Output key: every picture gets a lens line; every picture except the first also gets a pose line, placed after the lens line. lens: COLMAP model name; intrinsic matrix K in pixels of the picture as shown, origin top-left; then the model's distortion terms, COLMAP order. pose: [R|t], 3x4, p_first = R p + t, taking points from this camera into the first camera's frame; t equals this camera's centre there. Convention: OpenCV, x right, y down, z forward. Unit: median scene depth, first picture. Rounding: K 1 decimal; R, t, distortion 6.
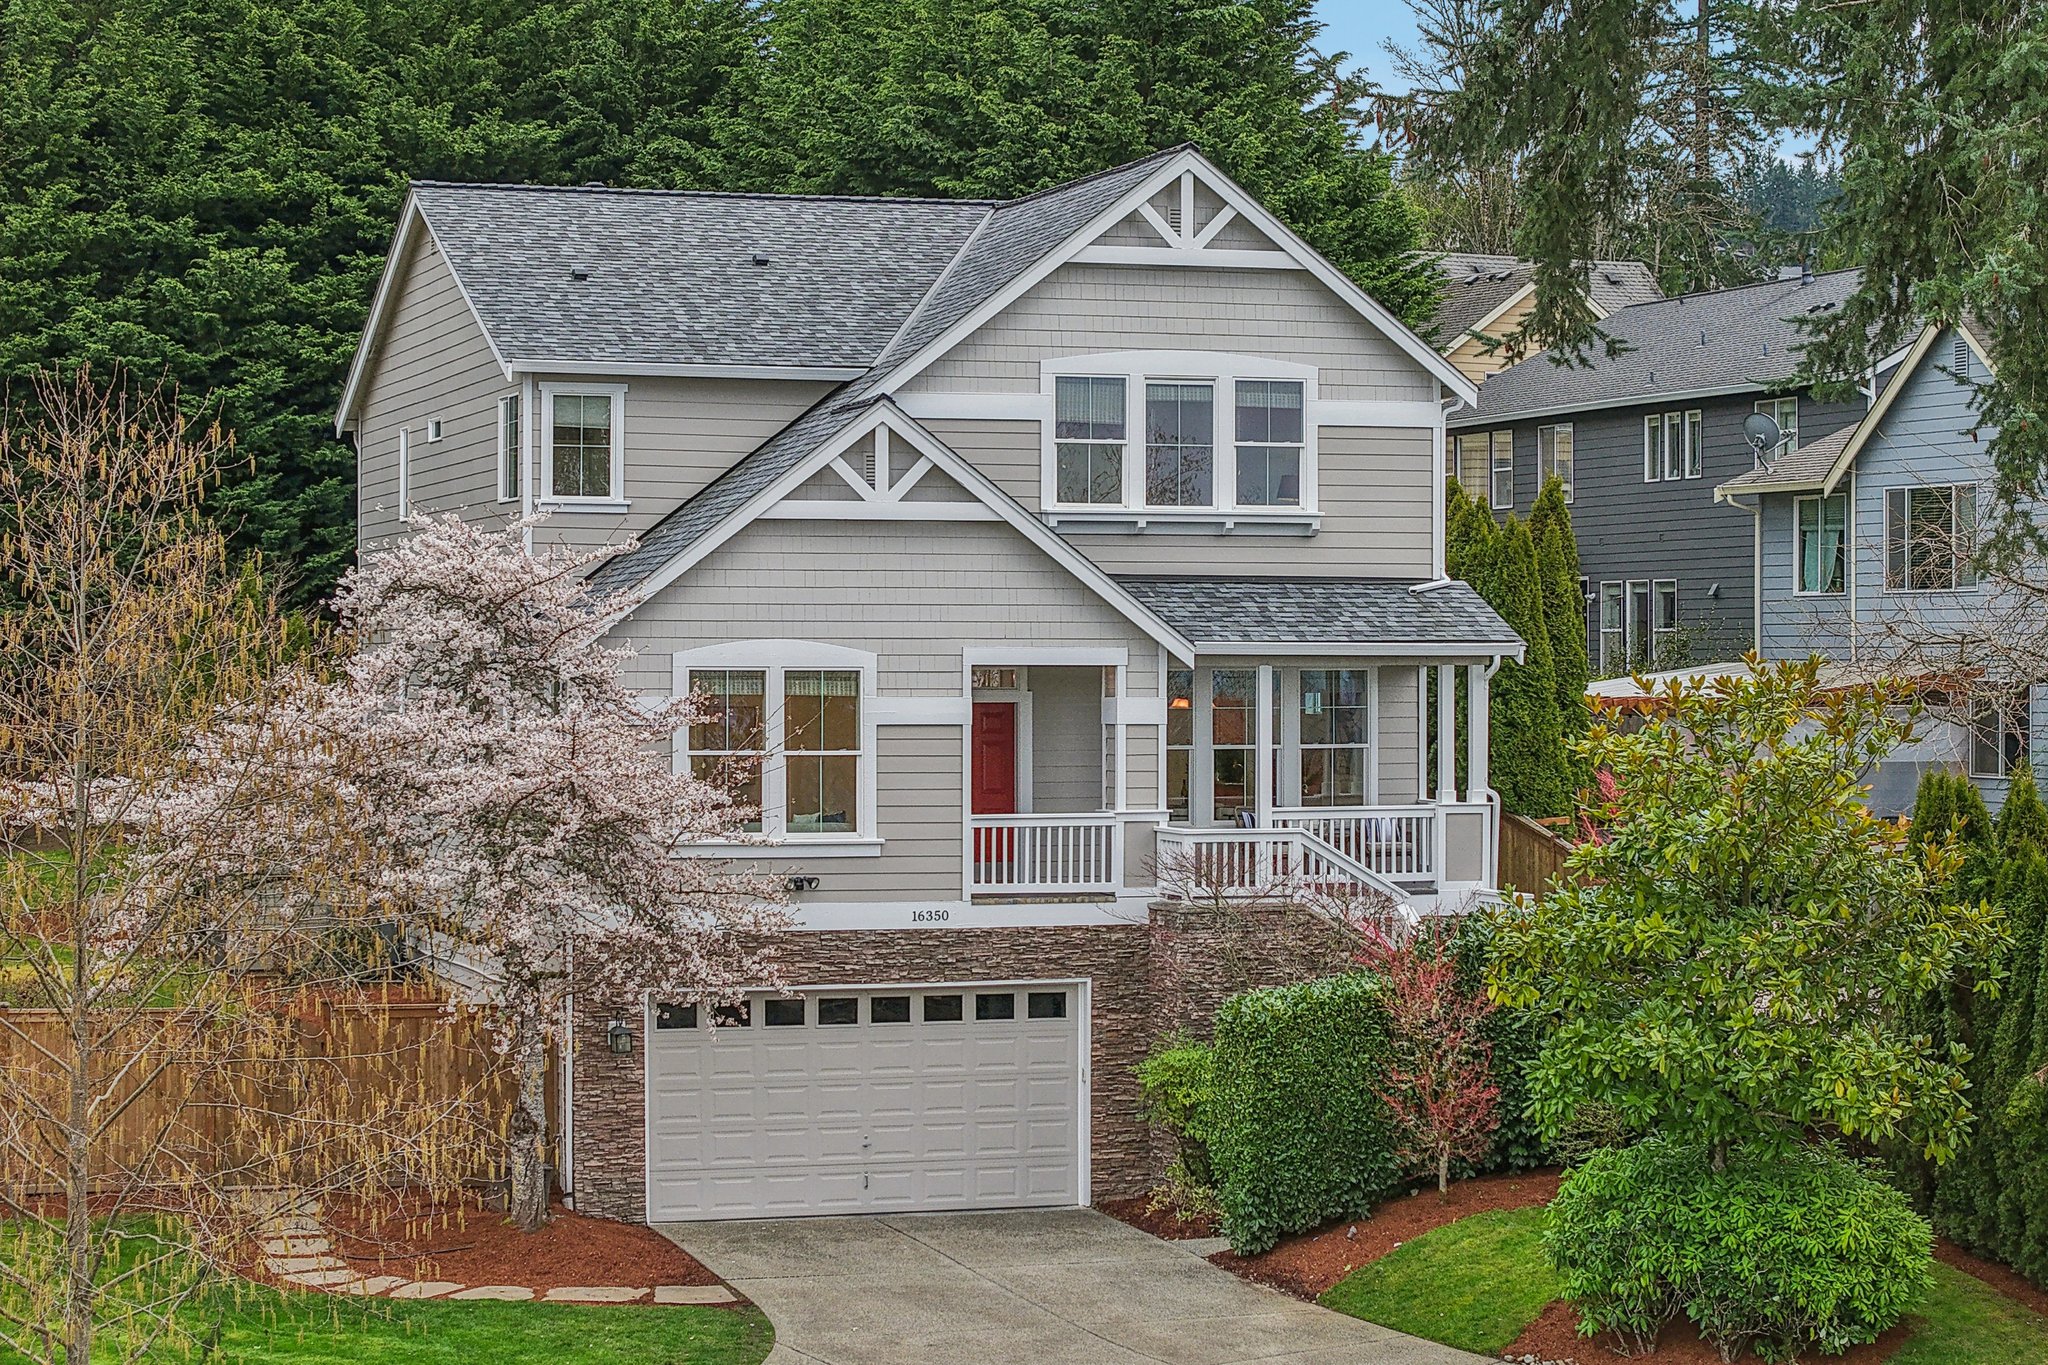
lens RADIAL K [[4424.8, 0, 1026.4], [0, 4424.8, 670.2], [0, 0, 1]] dist [-0.240190, 0.000000]
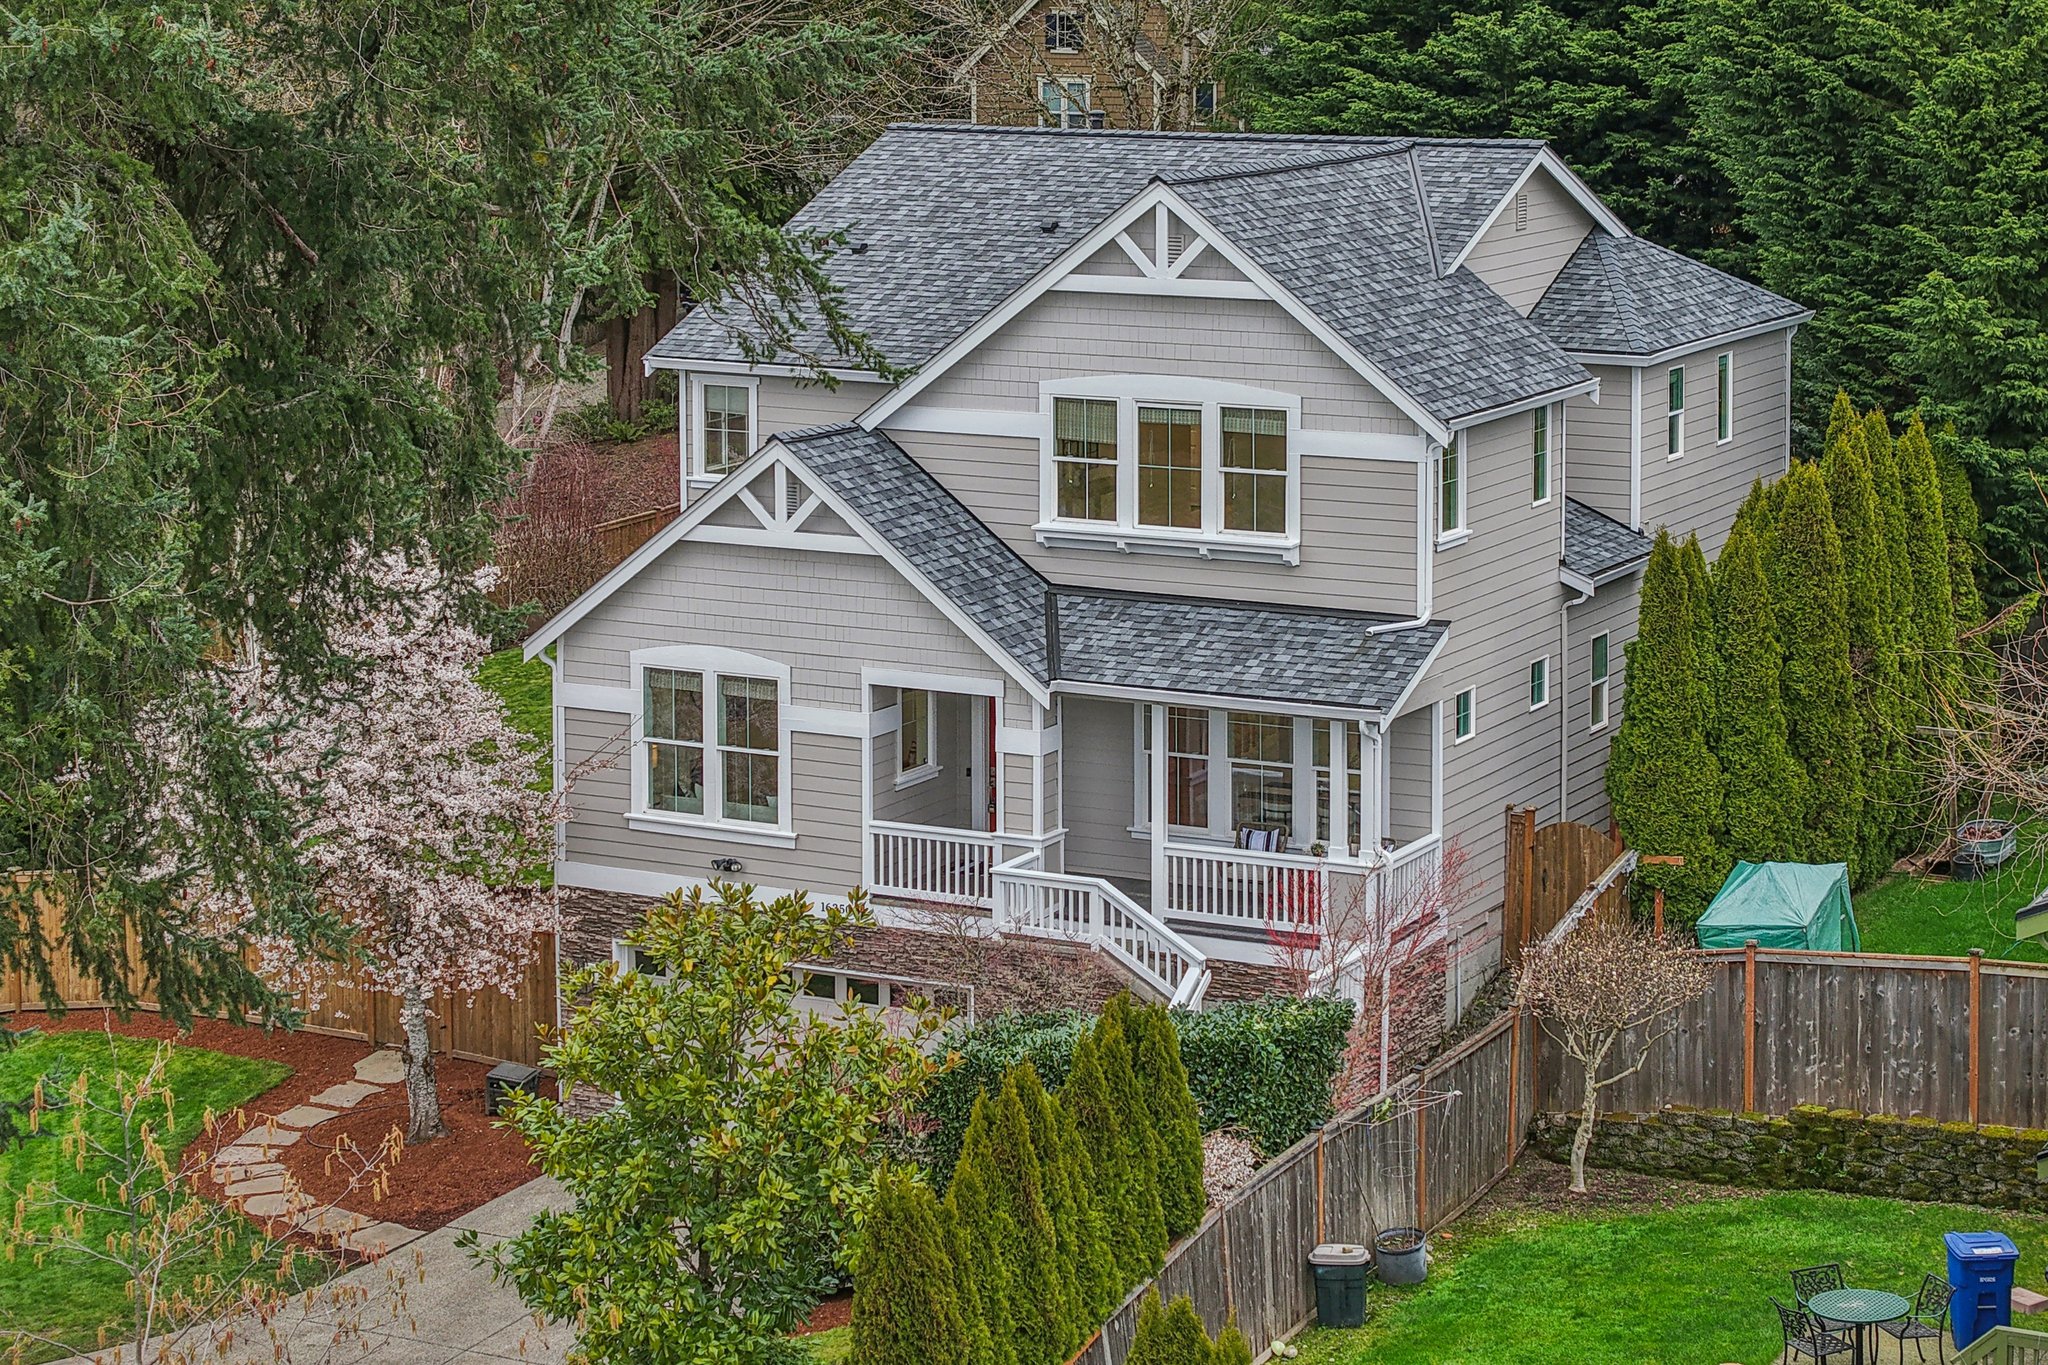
lens RADIAL K [[4424.8, 0, 1033.3], [0, 4424.8, 667.9], [0, 0, 1]] dist [-0.240190, 0.000000]
pose [[0.691114, 0.123091, -0.712186, 0.744711], [0.000390, 0.985327, 0.170678, -0.179966], [0.722745, -0.118236, 0.680925, 0.289779]]
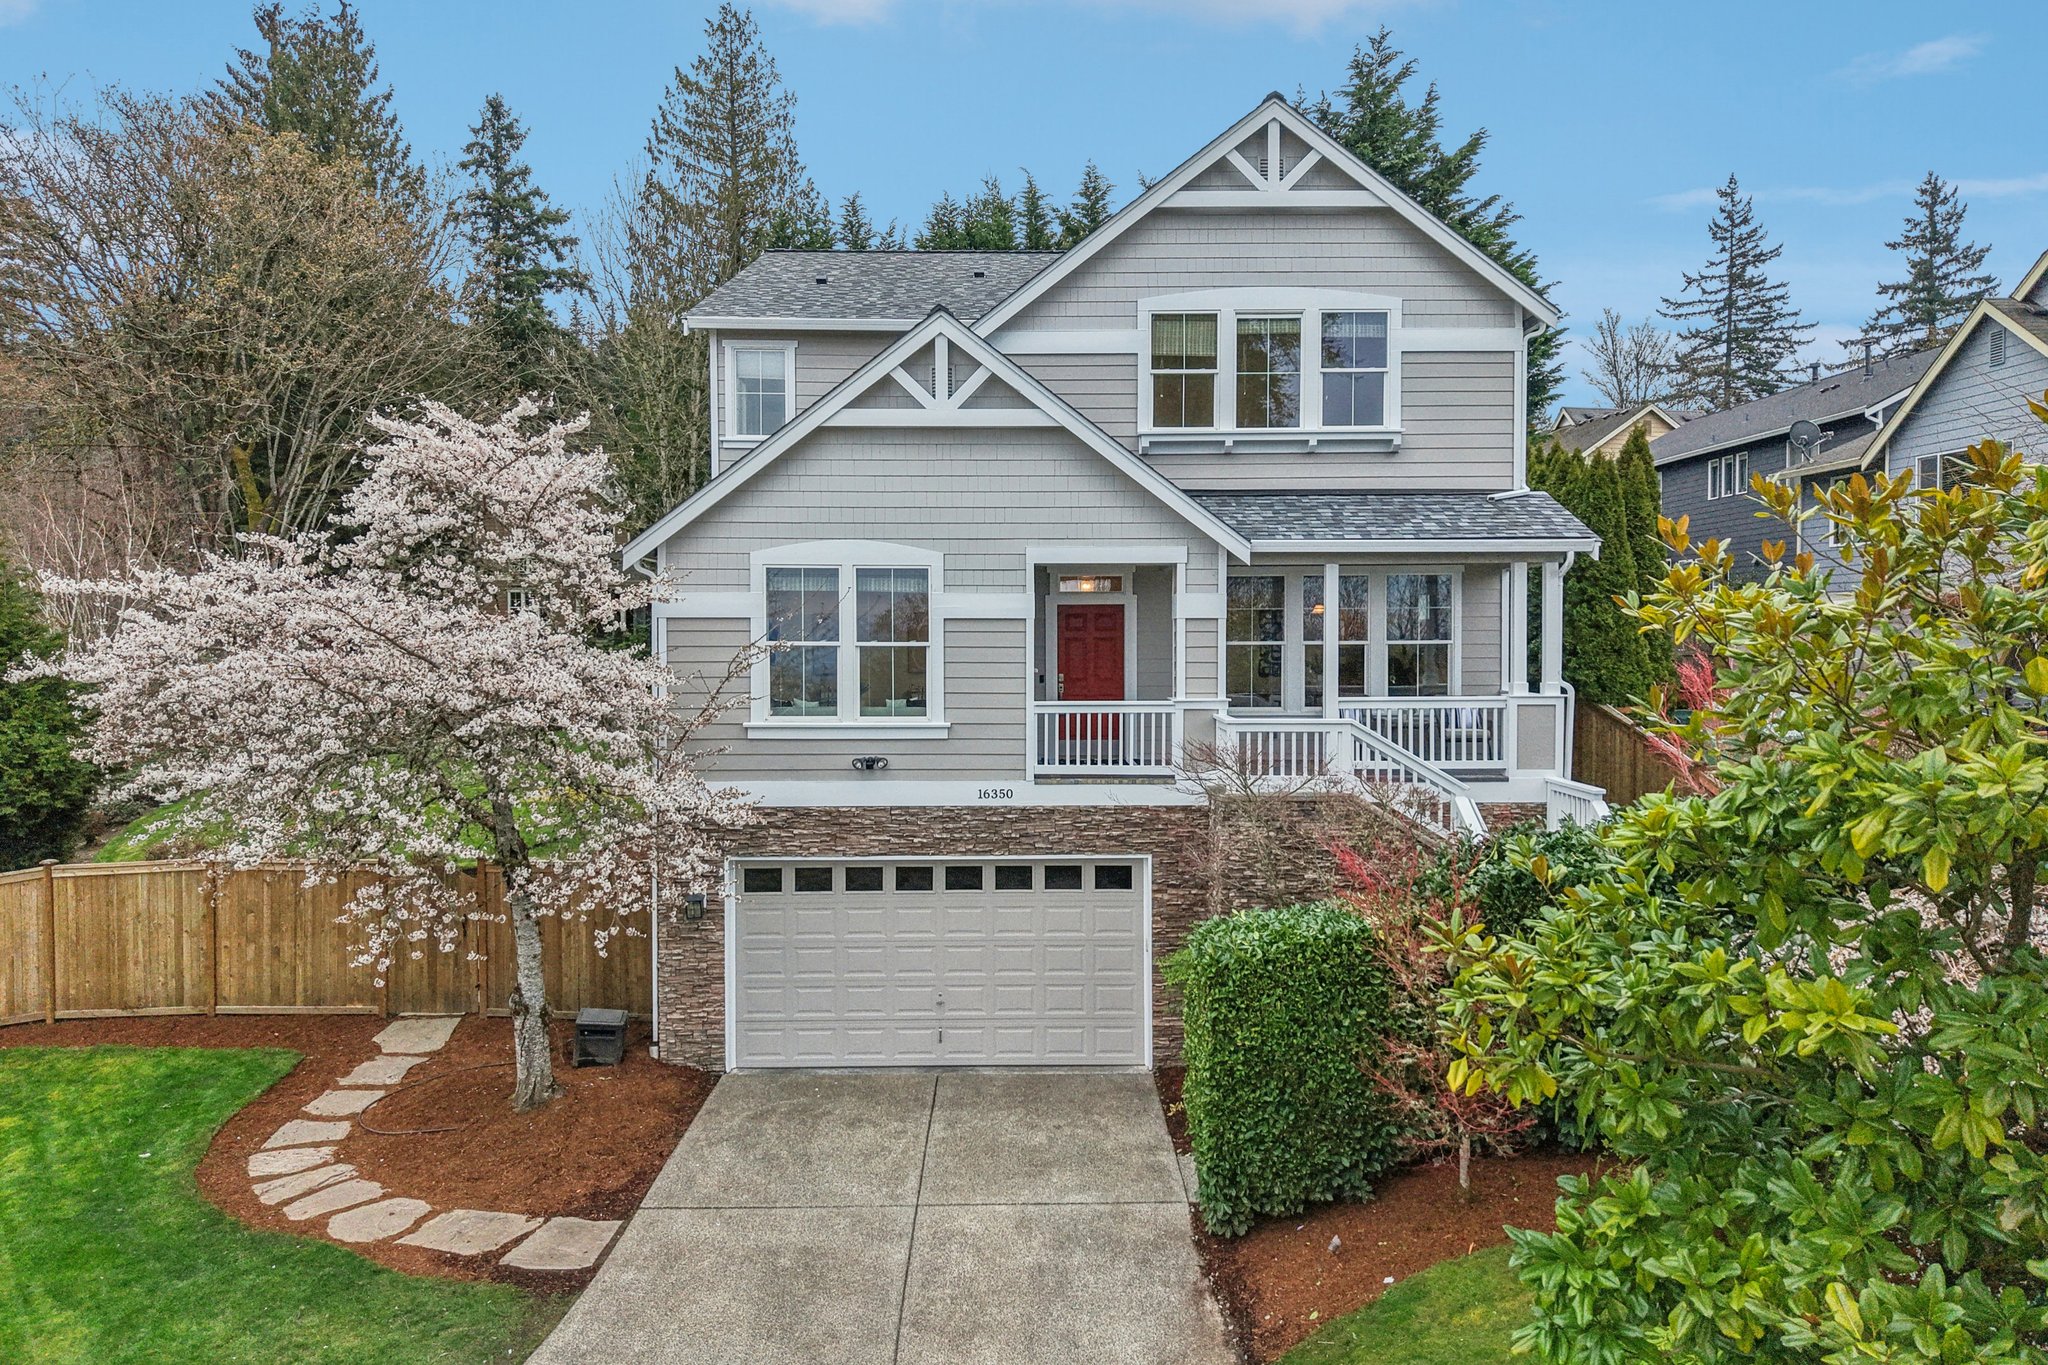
lens RADIAL K [[1358.5, 0, 1020.8], [0, 1358.5, 676.4], [0, 0, 1]] dist [0.021357, -0.019425]
pose [[0.950178, 0.007799, -0.311609, 0.084187], [0.001194, 0.999589, 0.028658, 0.016291], [0.311704, -0.027602, 0.949778, 0.657427]]
